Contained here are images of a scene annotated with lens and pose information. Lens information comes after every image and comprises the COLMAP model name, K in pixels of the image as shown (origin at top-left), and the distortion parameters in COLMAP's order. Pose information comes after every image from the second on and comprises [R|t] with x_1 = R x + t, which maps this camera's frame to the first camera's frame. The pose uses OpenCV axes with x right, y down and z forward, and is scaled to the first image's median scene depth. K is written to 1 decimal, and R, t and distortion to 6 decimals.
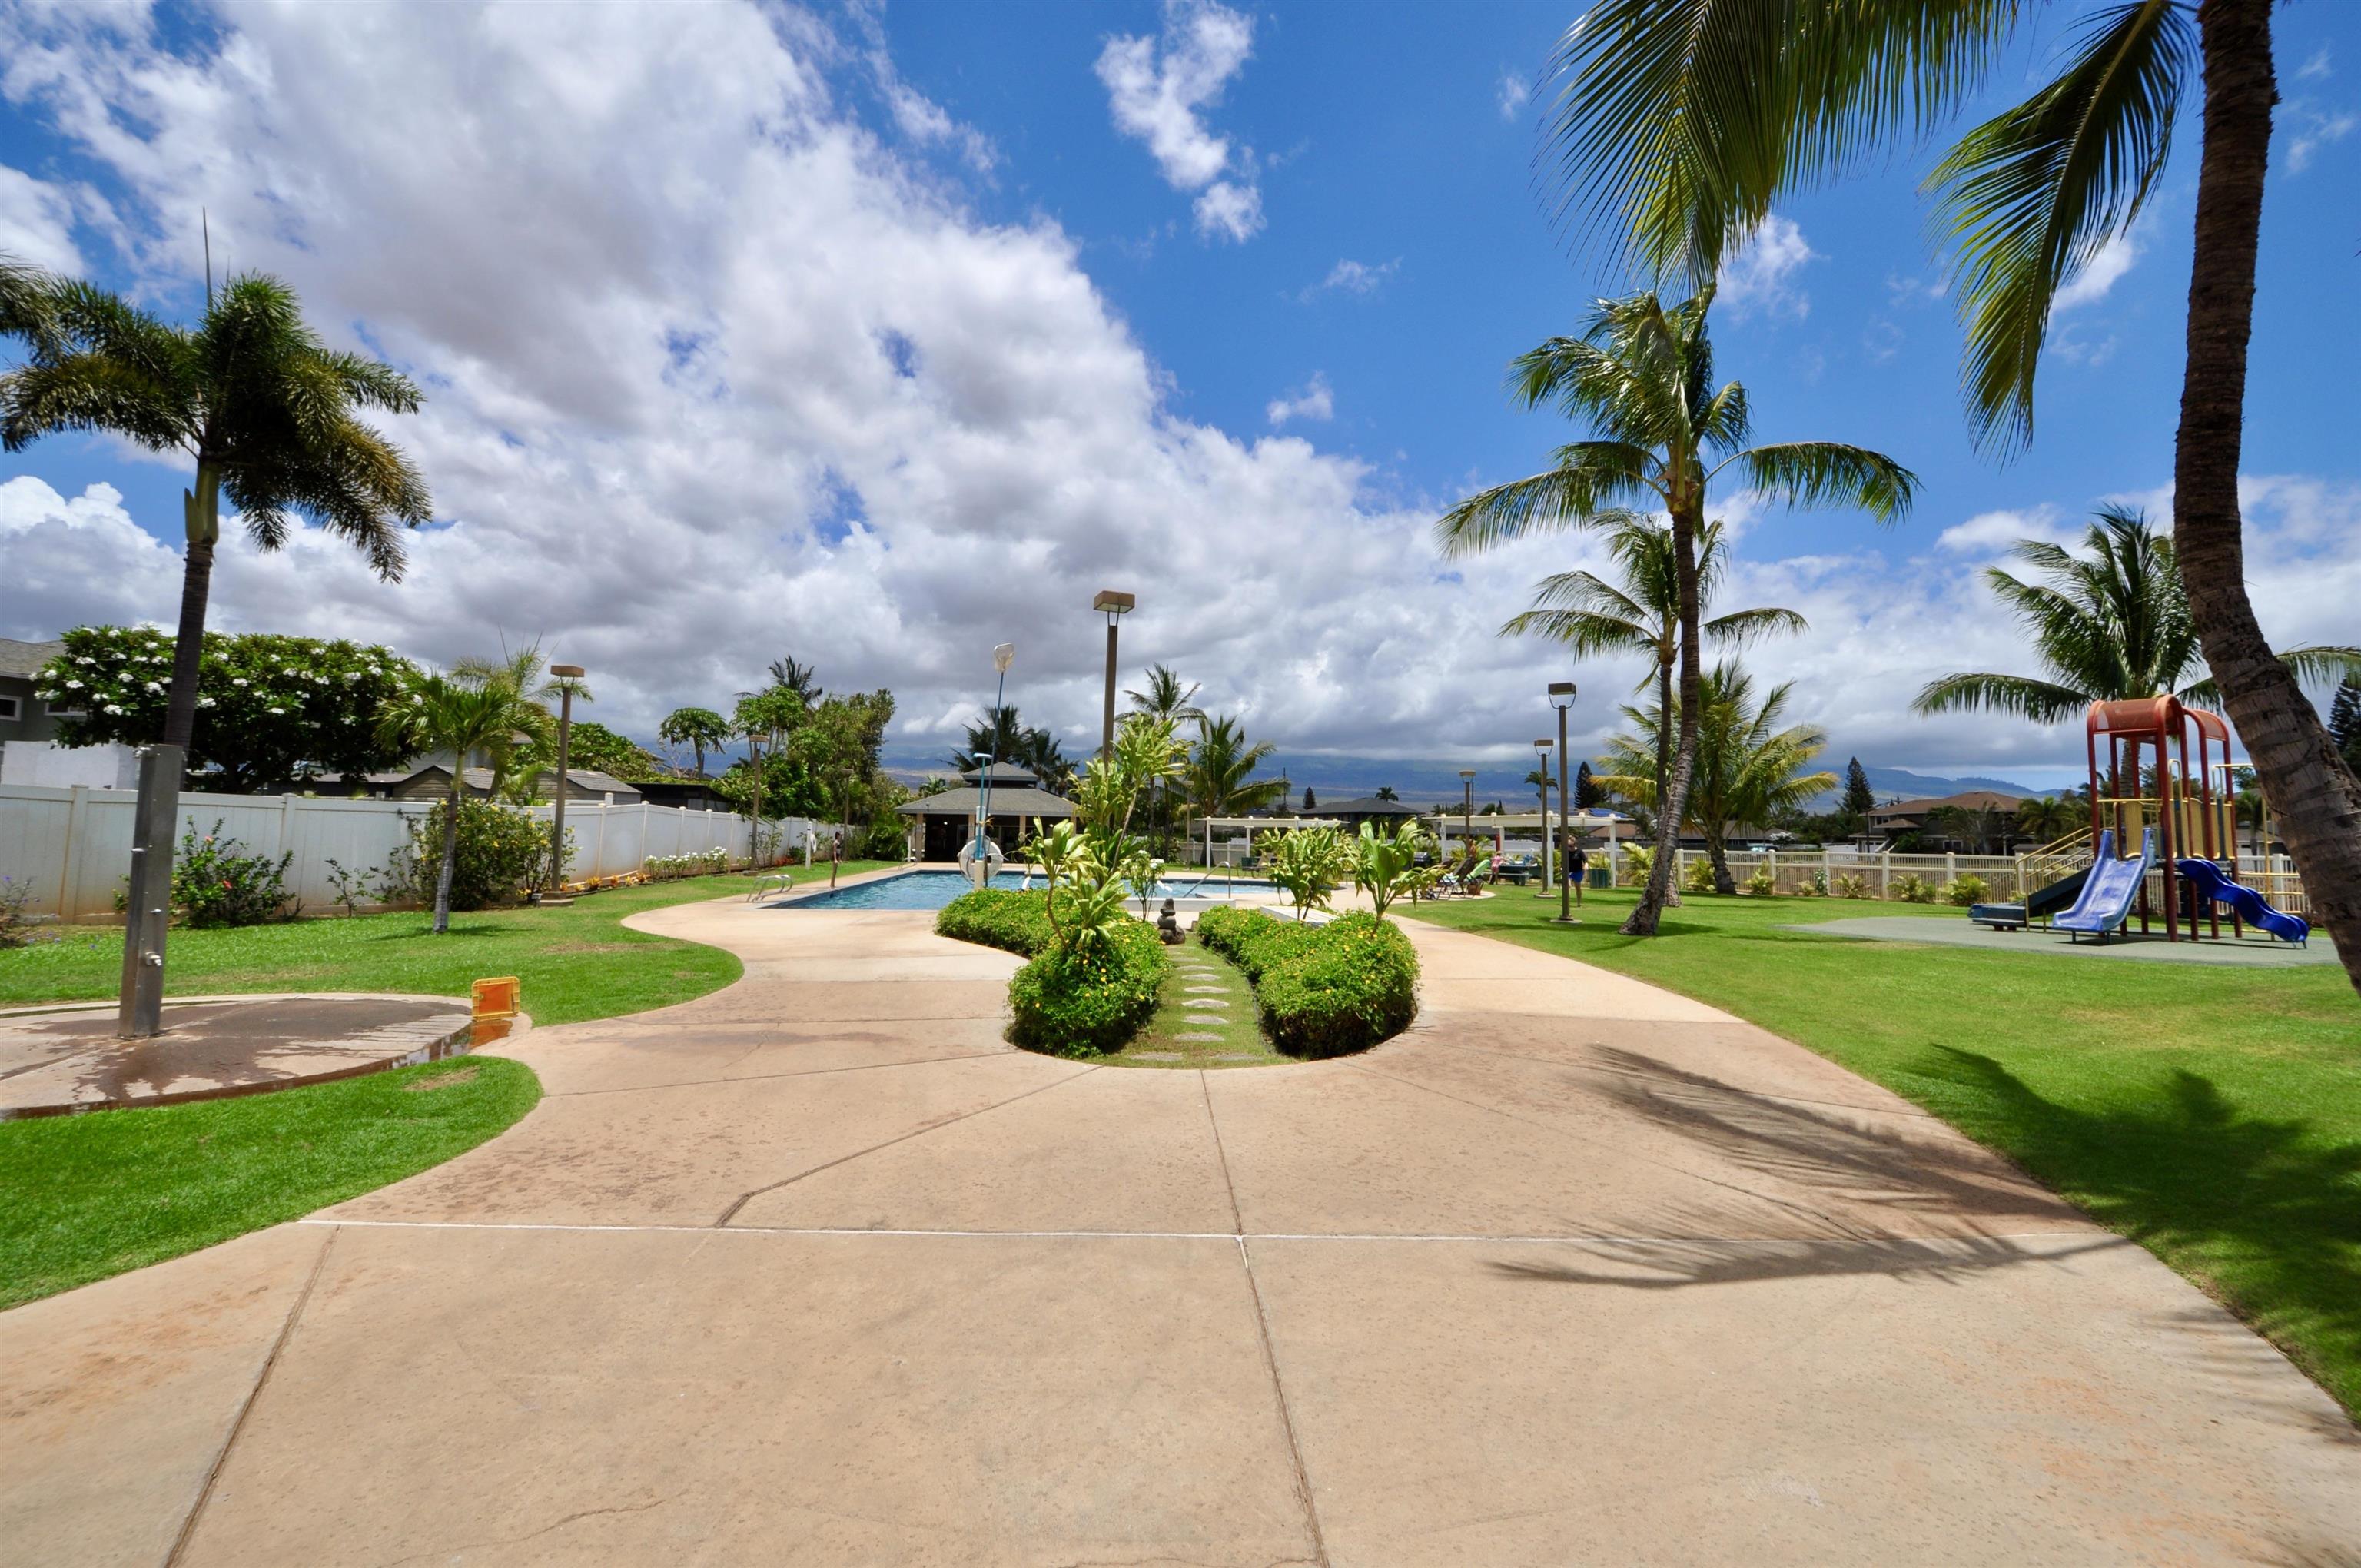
lens RADIAL K [[1028.2, 0, 1188.9], [0, 1028.2, 759.0], [0, 0, 1]] dist [-0.001089, -0.014159]
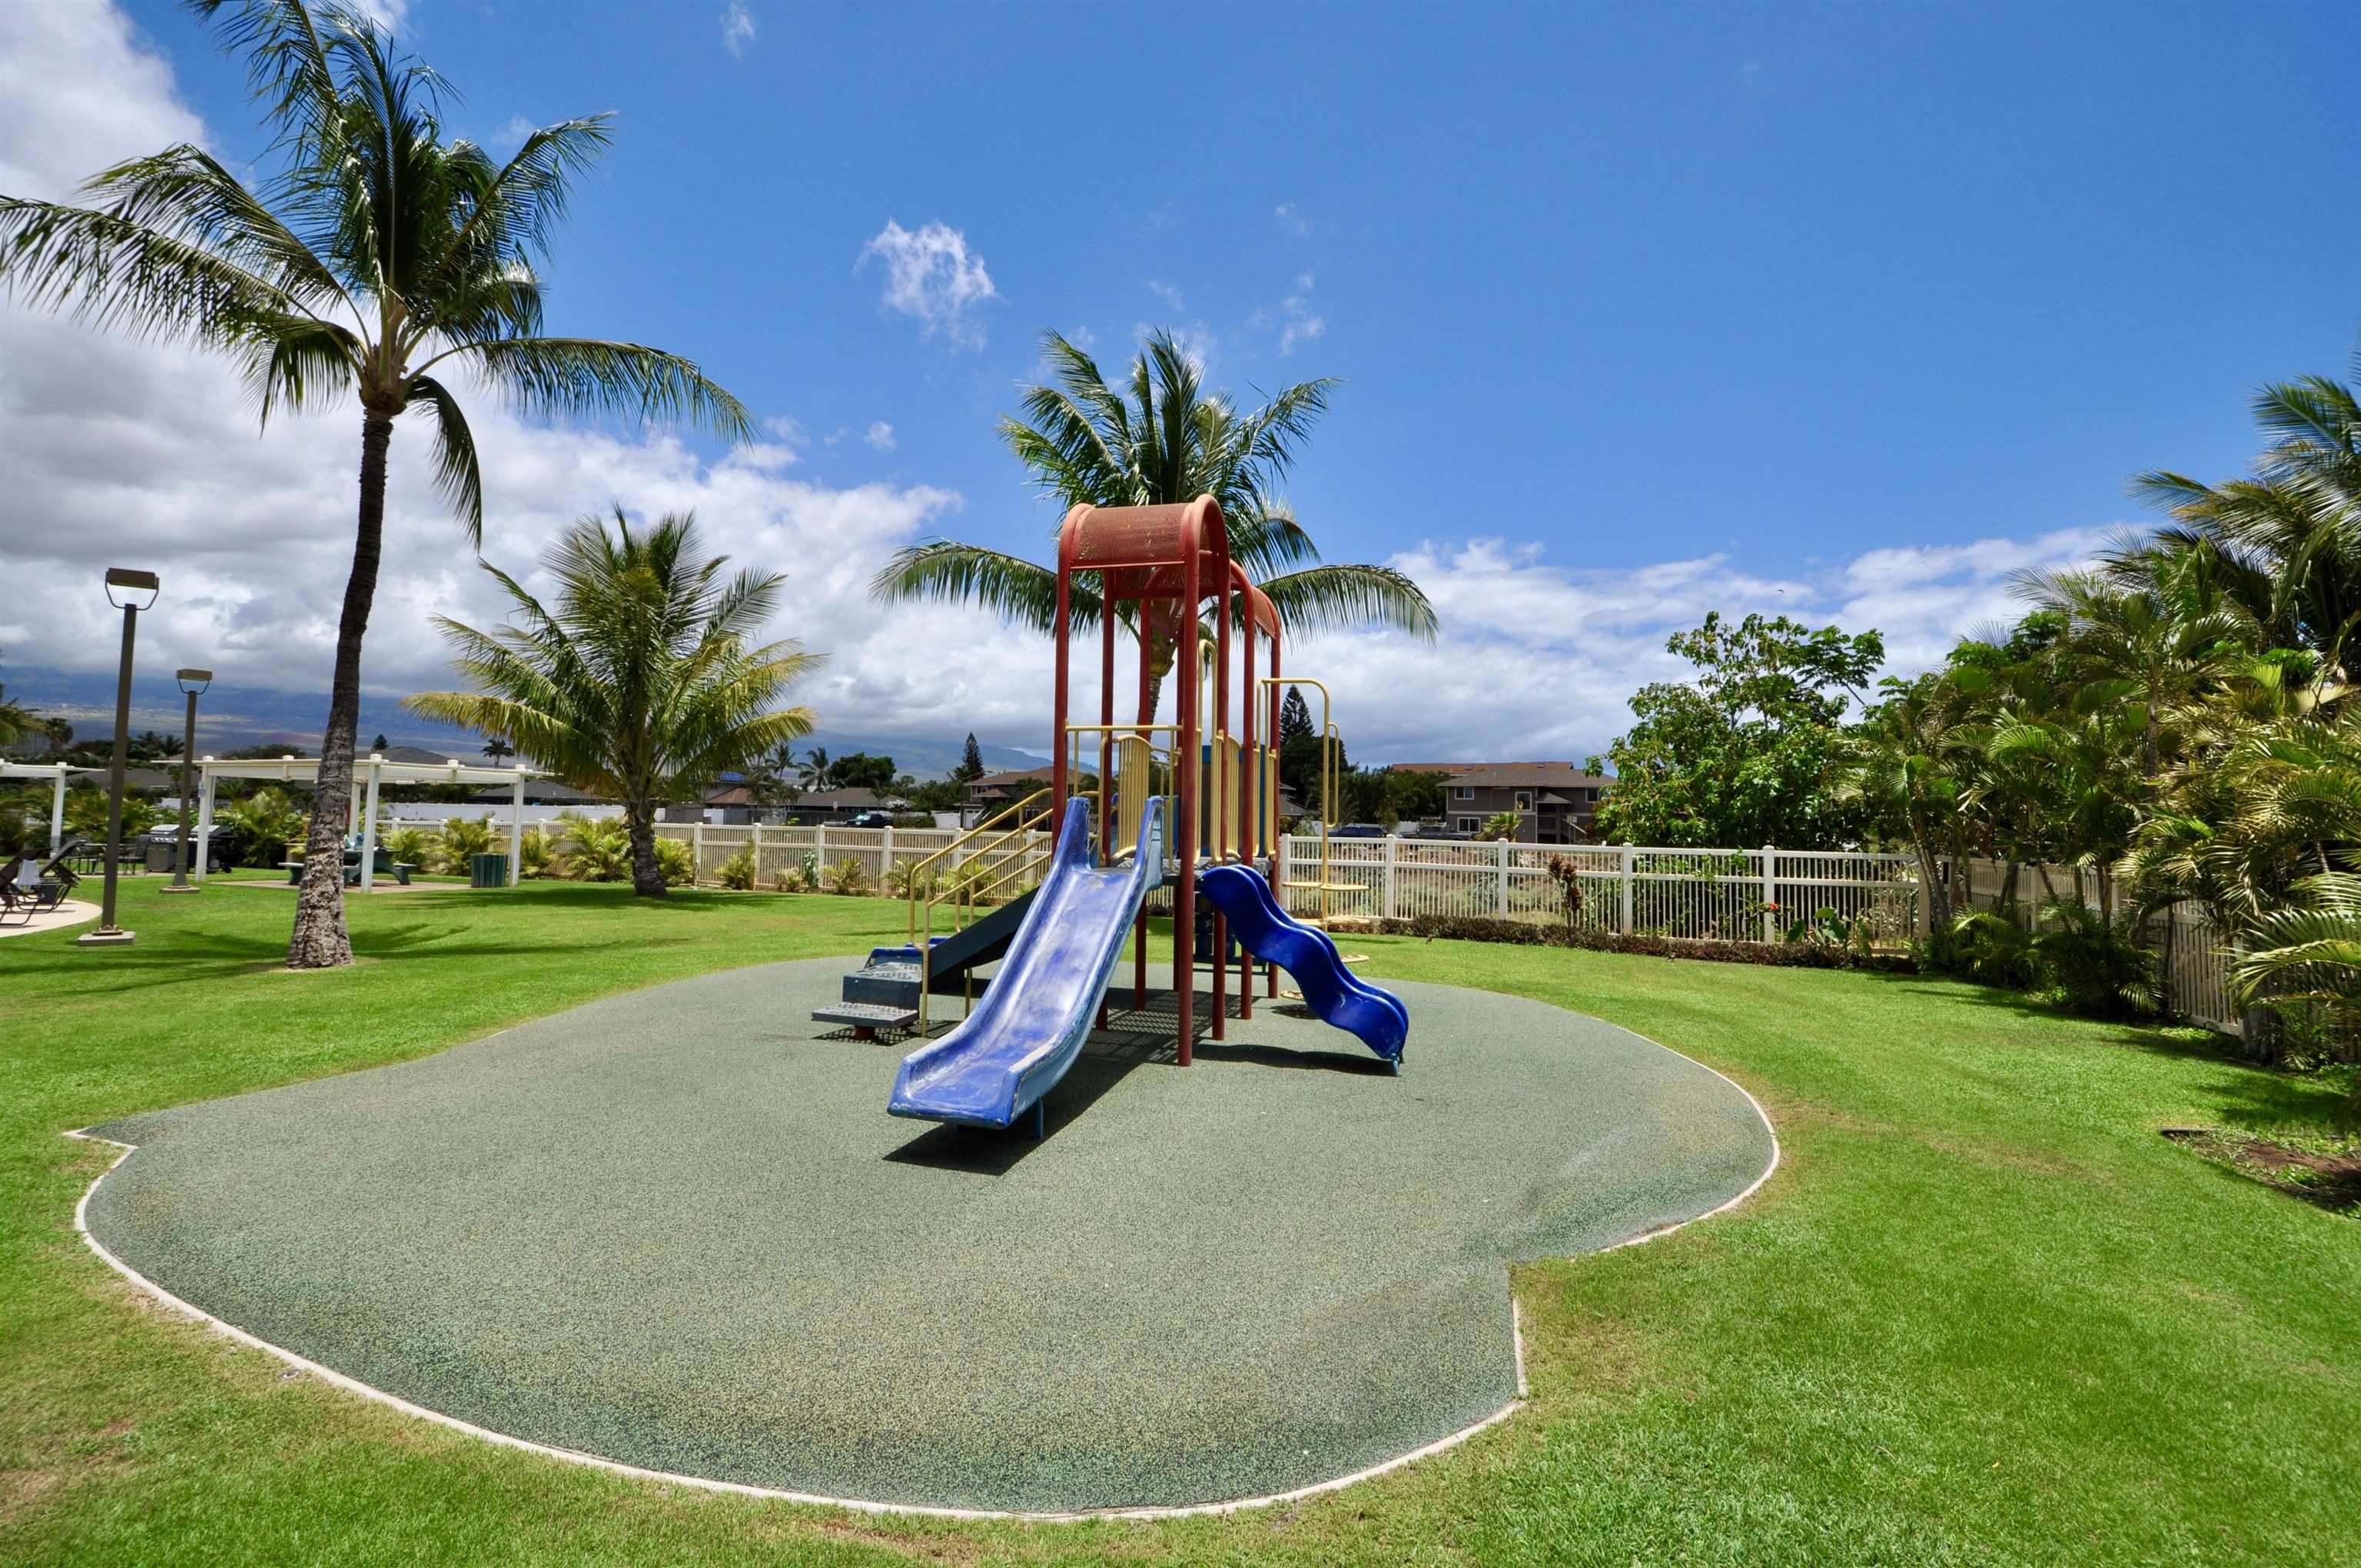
lens RADIAL K [[1028.2, 0, 1188.9], [0, 1028.2, 759.0], [0, 0, 1]] dist [-0.001089, -0.014159]
pose [[0.718204, 0.043118, 0.694495, 0.439247], [-0.066332, 0.997775, 0.006650, 0.033241], [-0.692664, -0.050843, 0.719467, 0.455828]]
